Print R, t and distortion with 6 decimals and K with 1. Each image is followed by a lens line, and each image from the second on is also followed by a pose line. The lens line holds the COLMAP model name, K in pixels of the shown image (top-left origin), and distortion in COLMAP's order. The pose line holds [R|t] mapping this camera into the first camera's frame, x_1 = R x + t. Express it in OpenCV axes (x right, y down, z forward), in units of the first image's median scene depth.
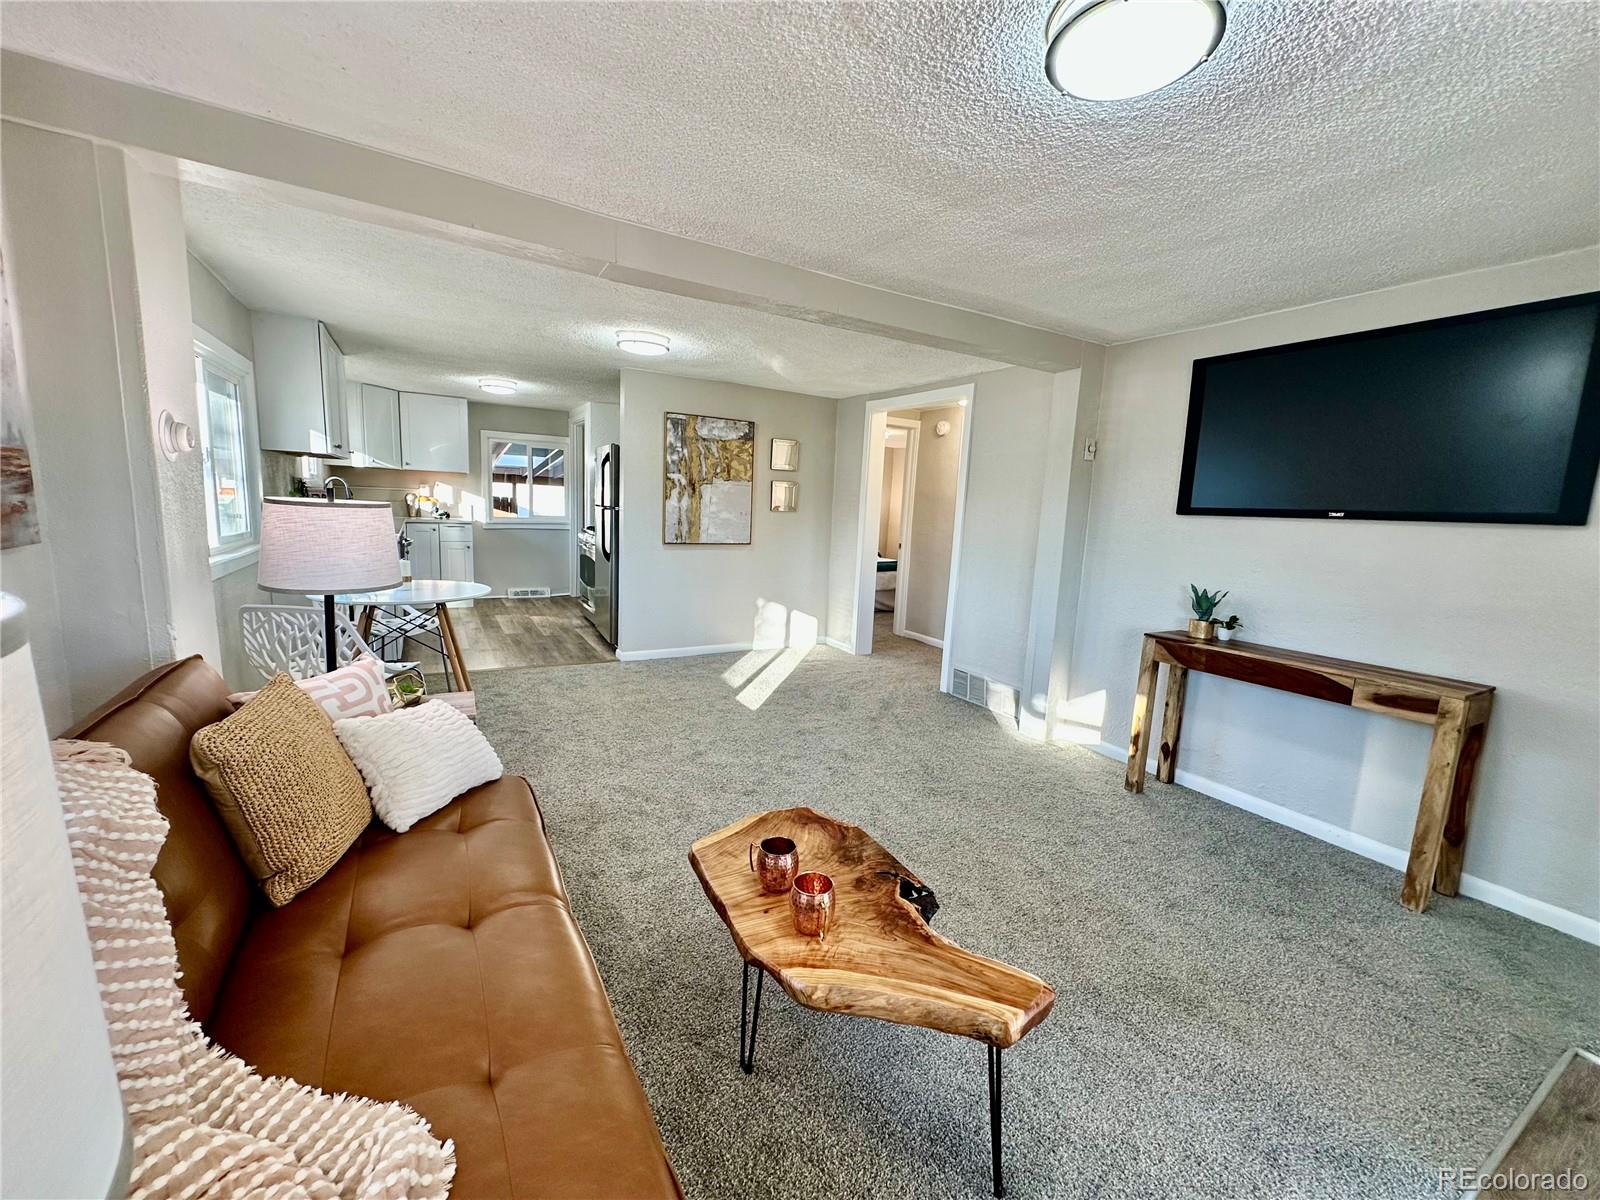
lens RADIAL K [[636.0, 0, 798.3], [0, 636.0, 599.9], [0, 0, 1]] dist [-0.000976, 0.000616]
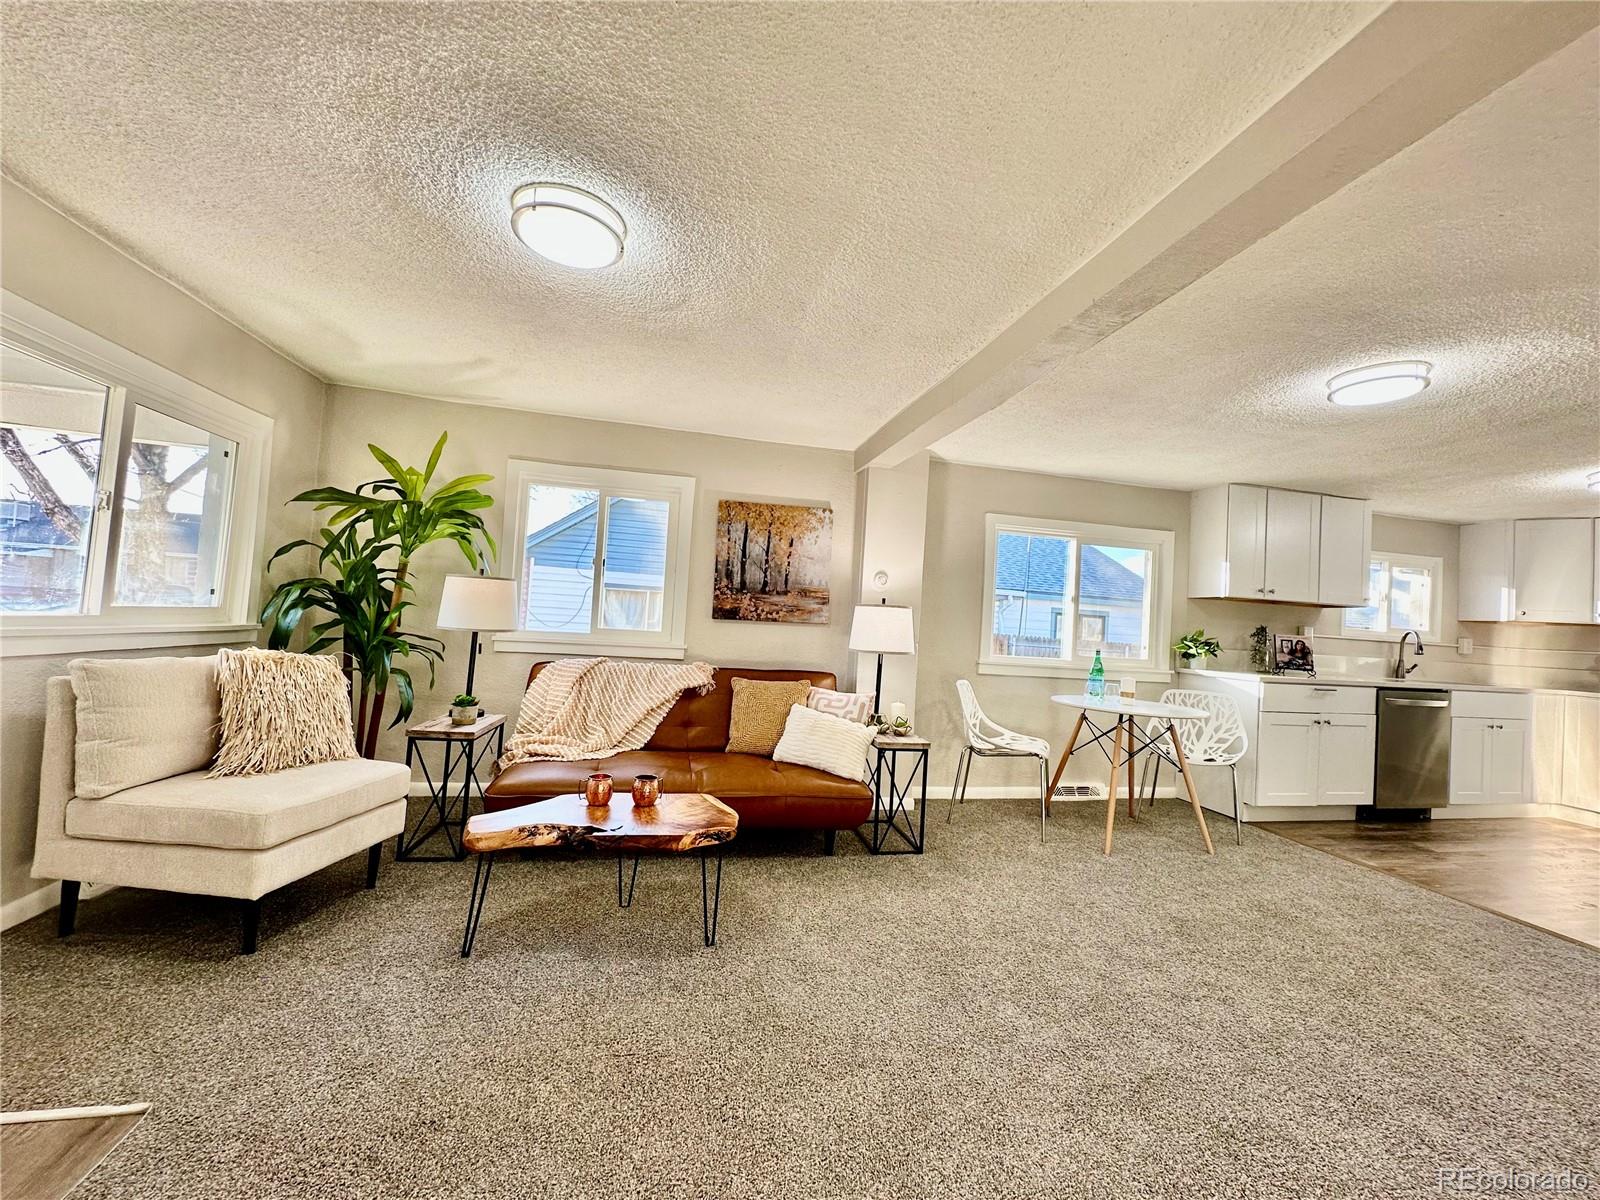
lens RADIAL K [[636.0, 0, 802.7], [0, 636.0, 601.6], [0, 0, 1]] dist [-0.000976, 0.000616]
pose [[-0.295021, -0.096292, -0.950626, 0.410584], [-0.216075, 0.975859, -0.031790, -0.022927], [0.930739, 0.196028, -0.308705, 0.520808]]
